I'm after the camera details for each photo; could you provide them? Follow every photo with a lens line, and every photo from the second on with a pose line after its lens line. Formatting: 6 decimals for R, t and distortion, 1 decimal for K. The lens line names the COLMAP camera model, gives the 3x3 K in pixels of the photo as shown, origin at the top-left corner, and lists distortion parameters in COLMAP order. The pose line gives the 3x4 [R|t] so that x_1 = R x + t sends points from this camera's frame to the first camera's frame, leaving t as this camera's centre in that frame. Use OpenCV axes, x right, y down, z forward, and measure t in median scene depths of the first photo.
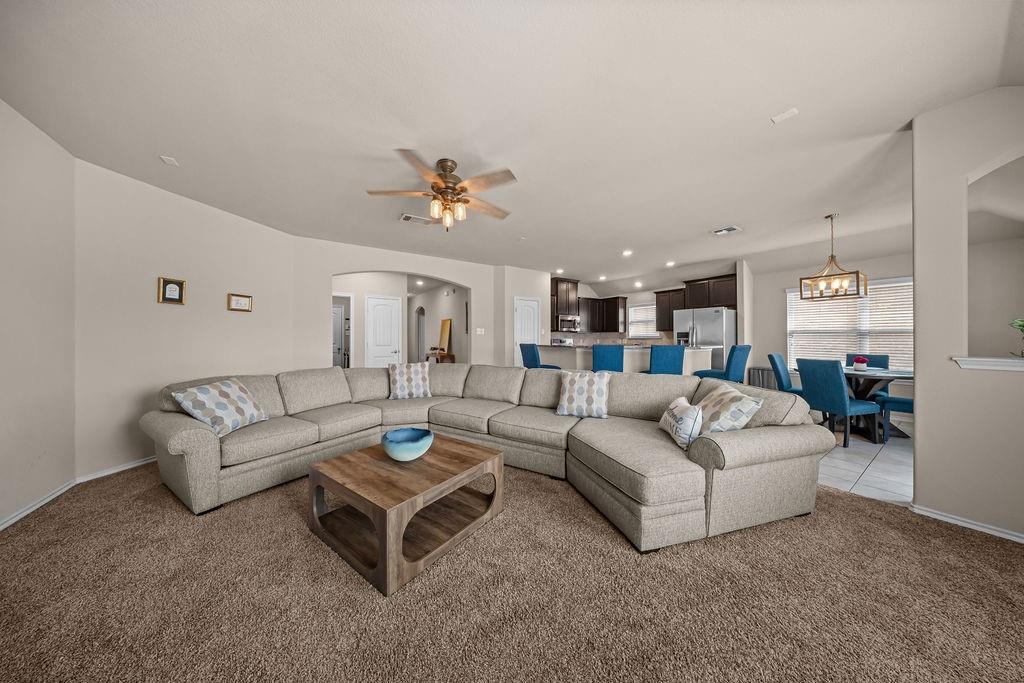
lens RADIAL K [[301.3, 0, 512.8], [0, 301.3, 332.7], [0, 0, 1]] dist [0.001587, 0.000028]
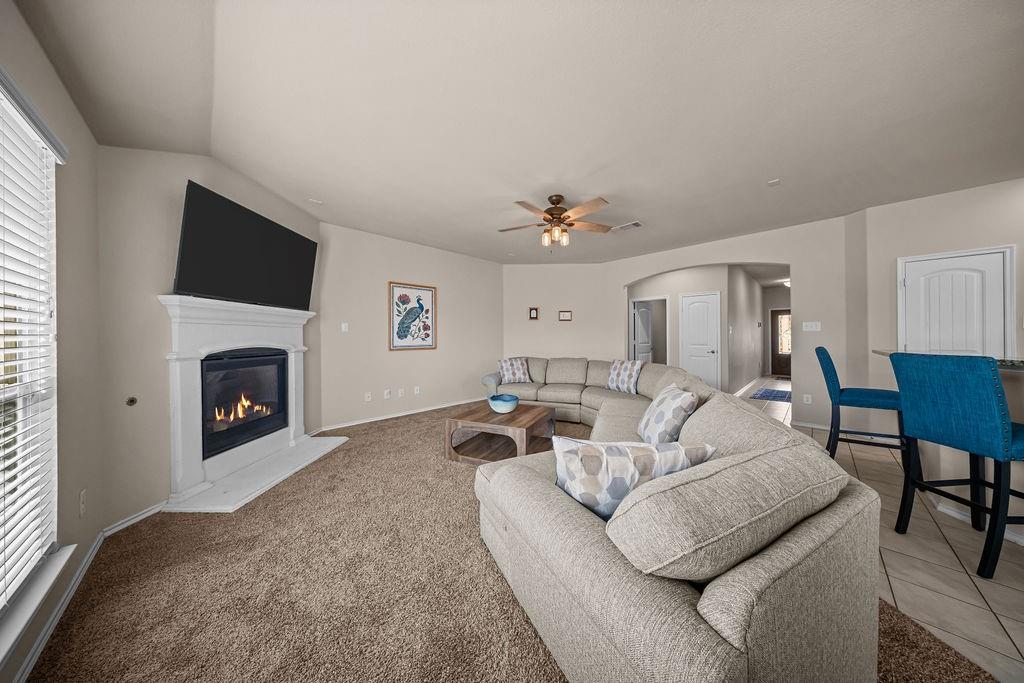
lens RADIAL K [[301.3, 0, 513.2], [0, 301.3, 334.5], [0, 0, 1]] dist [0.001587, 0.000028]
pose [[0.189998, -0.004830, -0.981773, 0.414661], [0.019002, 0.999819, -0.001241, 0.000595], [0.981601, -0.018420, 0.190055, 0.247222]]
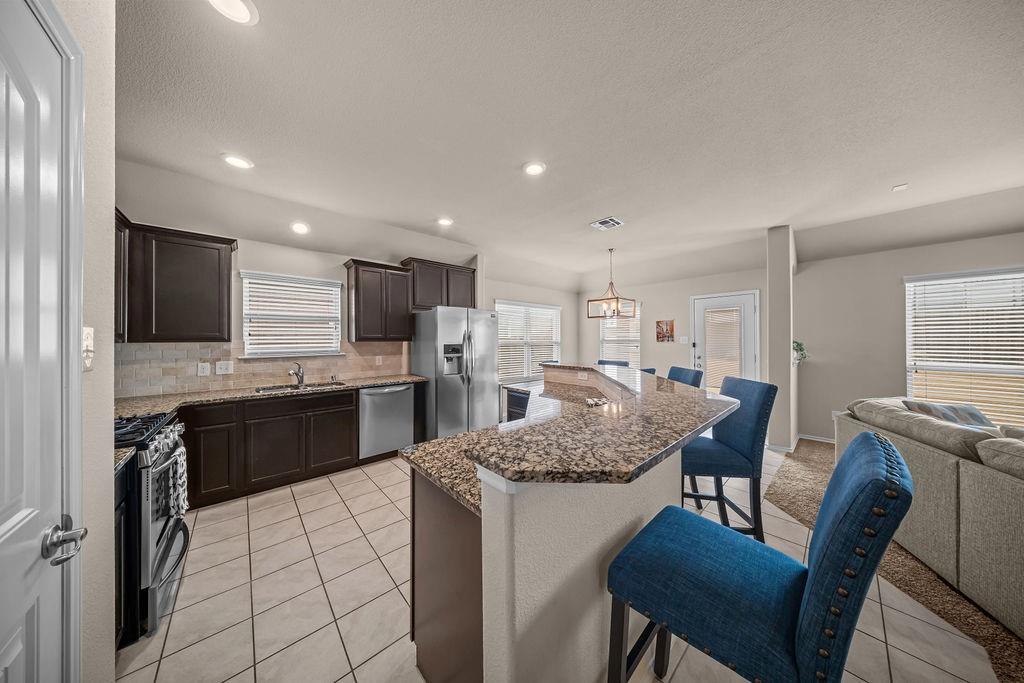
lens RADIAL K [[301.3, 0, 512.5], [0, 301.3, 340.7], [0, 0, 1]] dist [0.001587, 0.000028]
pose [[-0.153581, 0.001166, 0.988135, -0.051392], [-0.014214, 0.999893, -0.003389, -0.008899], [-0.988034, -0.014566, -0.153548, 0.964773]]
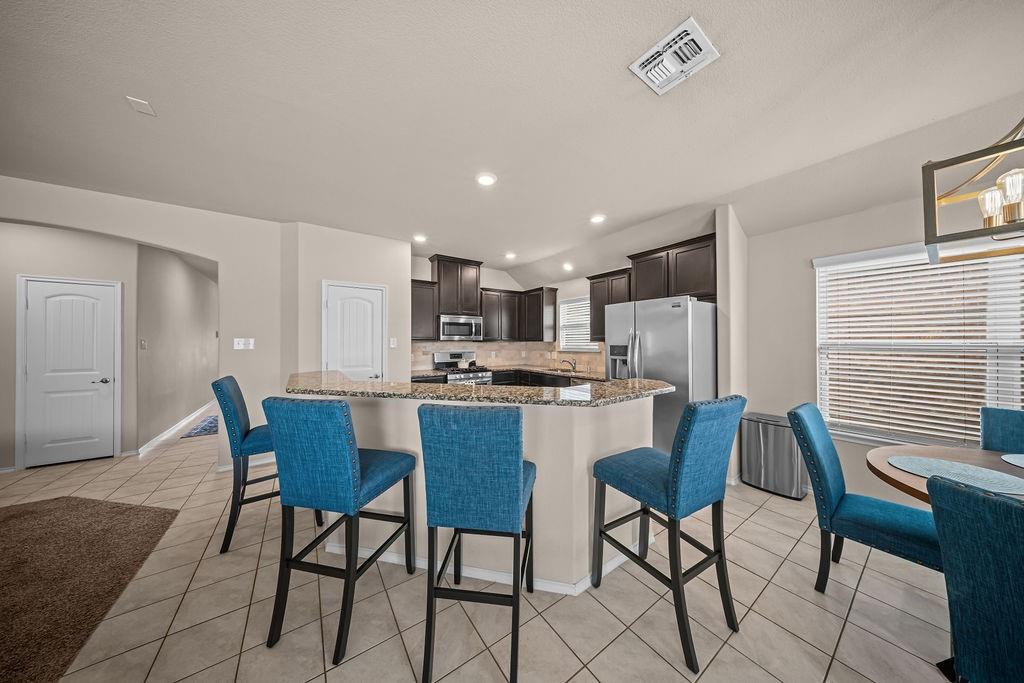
lens RADIAL K [[301.3, 0, 513.3], [0, 301.3, 339.1], [0, 0, 1]] dist [0.001587, 0.000028]
pose [[0.999755, -0.001685, 0.022087, 0.360127], [0.001510, 0.999967, 0.007928, -0.016677], [-0.022099, -0.007892, 0.999725, 0.459600]]
